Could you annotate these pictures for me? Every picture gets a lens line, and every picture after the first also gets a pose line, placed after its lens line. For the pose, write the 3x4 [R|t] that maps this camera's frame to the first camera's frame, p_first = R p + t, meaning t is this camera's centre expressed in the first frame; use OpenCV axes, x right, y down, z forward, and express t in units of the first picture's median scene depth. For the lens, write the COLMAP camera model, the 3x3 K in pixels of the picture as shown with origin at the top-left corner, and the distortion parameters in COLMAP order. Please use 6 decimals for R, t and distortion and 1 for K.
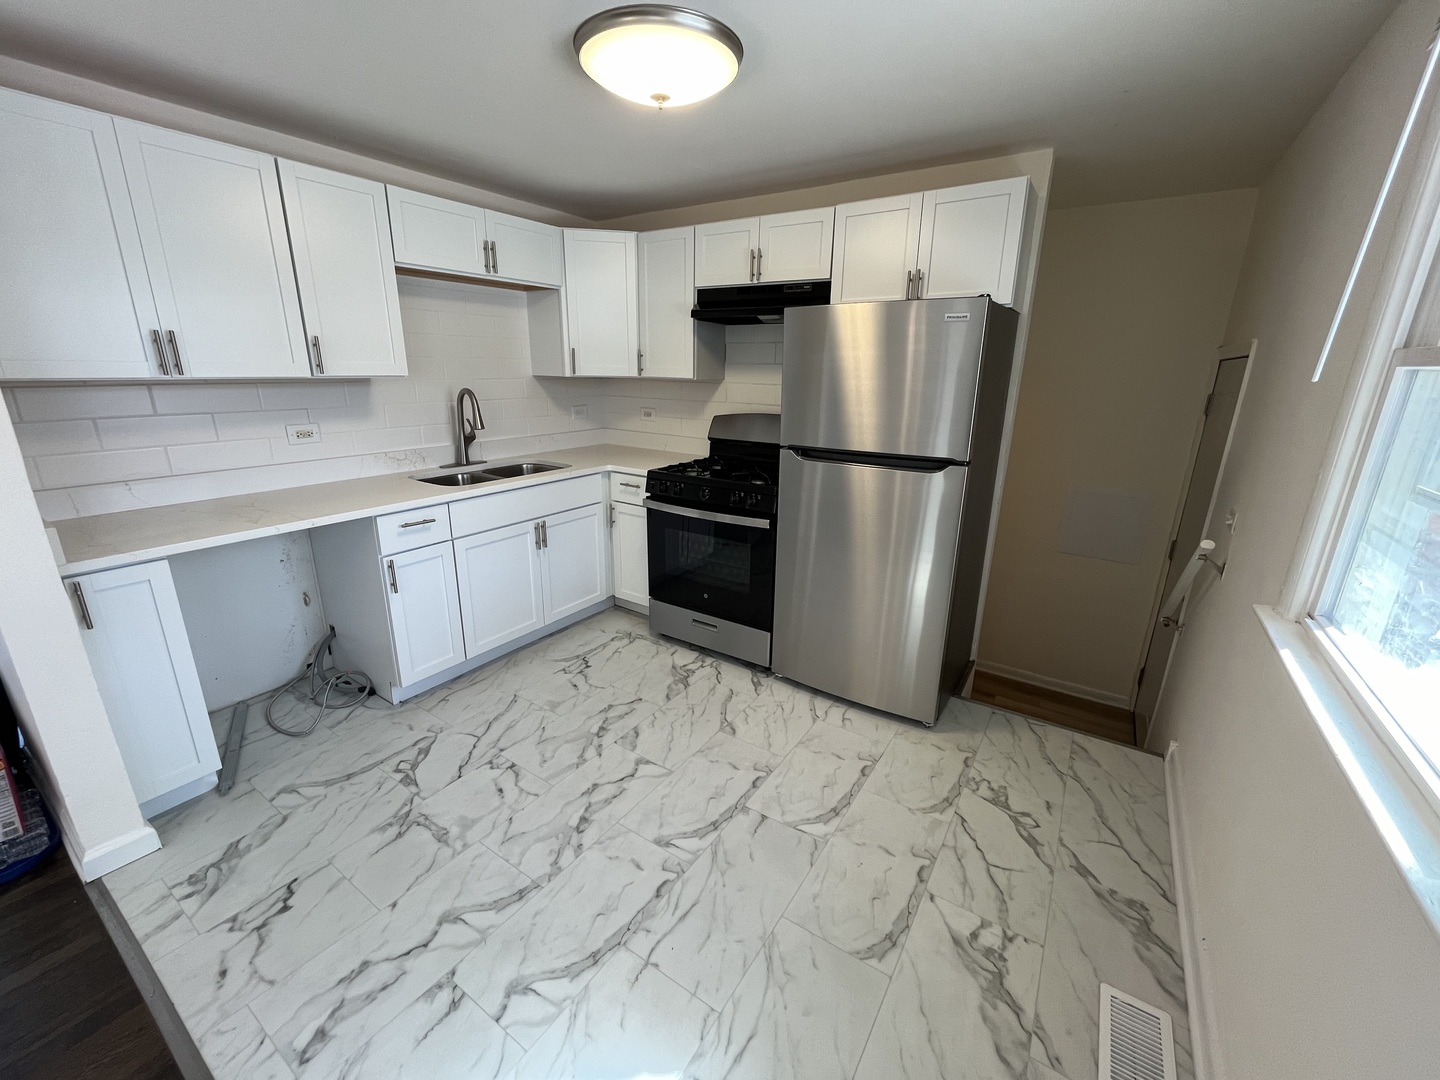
lens RADIAL K [[582.1, 0, 720.7], [0, 582.1, 541.3], [0, 0, 1]] dist [-0.004376, -0.000363]
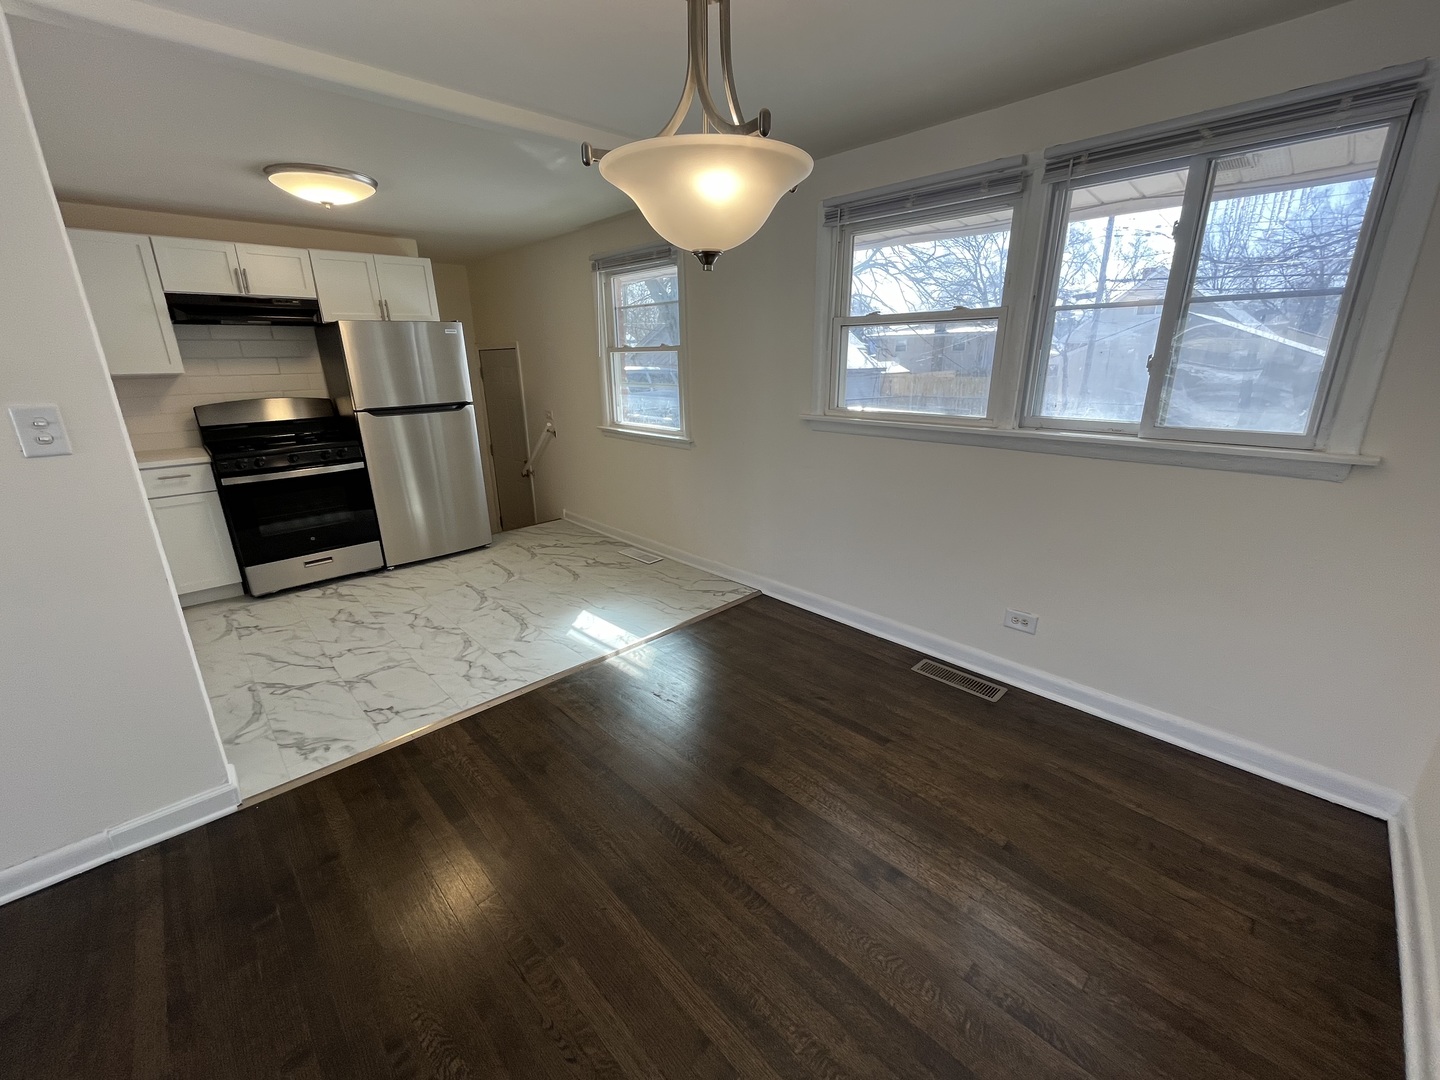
lens RADIAL K [[582.1, 0, 718.4], [0, 582.1, 539.2], [0, 0, 1]] dist [-0.004376, -0.000363]
pose [[0.218850, -0.310929, 0.924893, -1.324067], [0.297056, 0.924109, 0.240375, 0.068197], [-0.929442, 0.222139, 0.294605, -0.278049]]
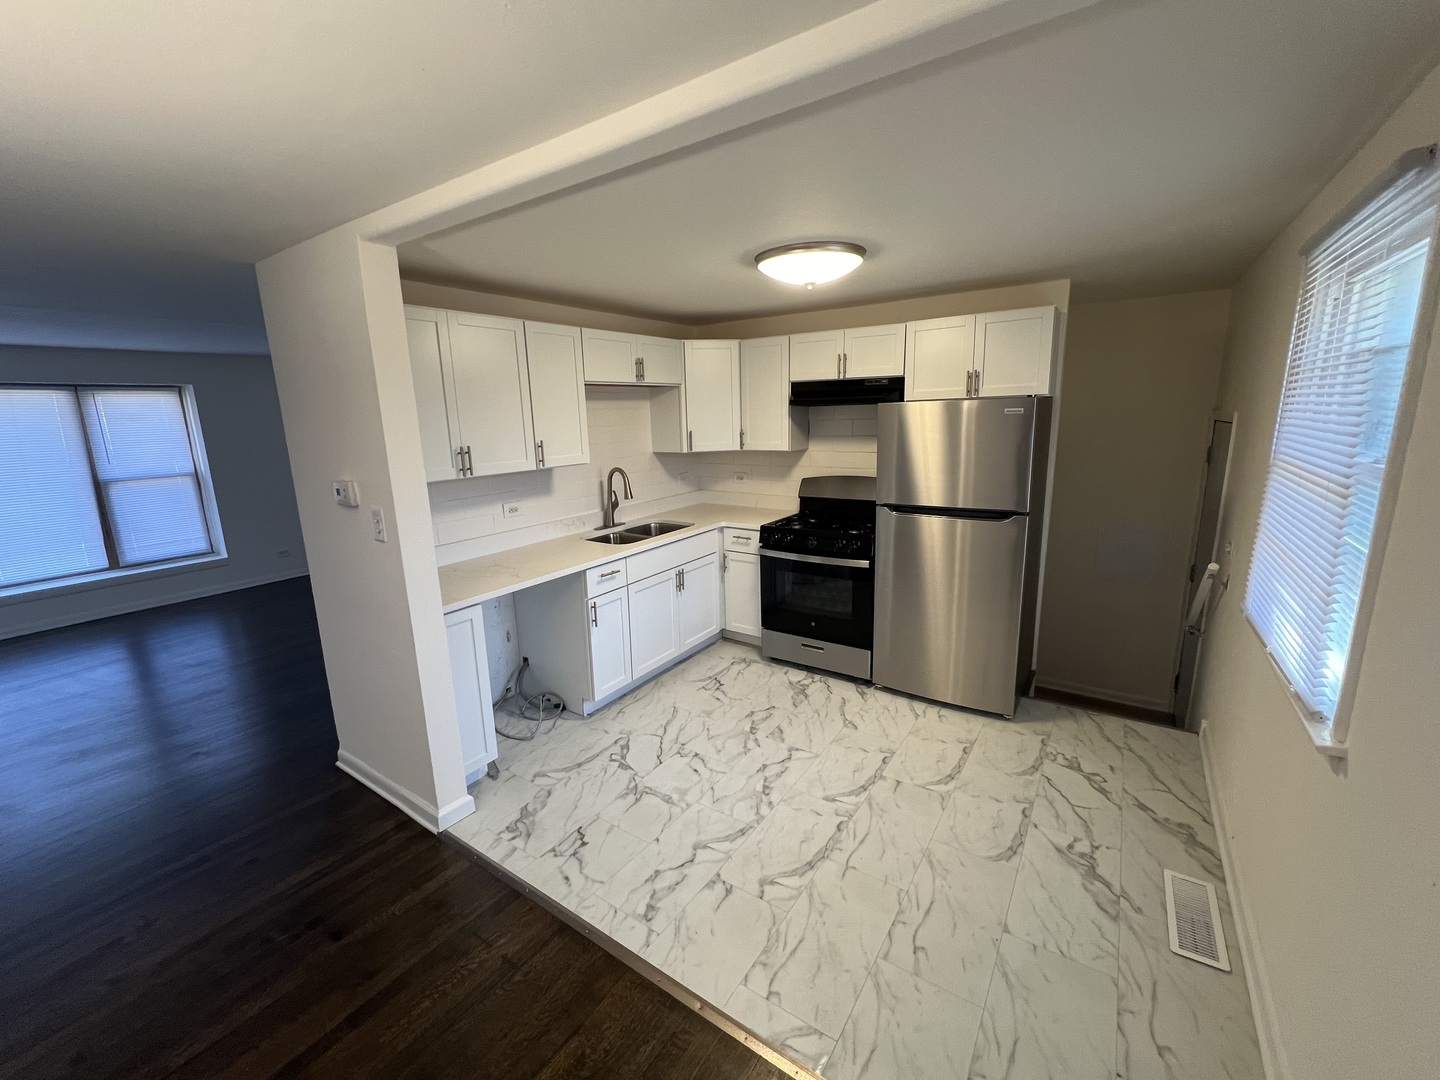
lens RADIAL K [[591.8, 0, 716.4], [0, 591.8, 538.1], [0, 0, 1]] dist [-0.002741, -0.000478]
pose [[0.998933, -0.039601, -0.023754, -0.253764], [0.037579, 0.996066, -0.080257, 0.005399], [0.026839, 0.079279, 0.996491, -0.365396]]
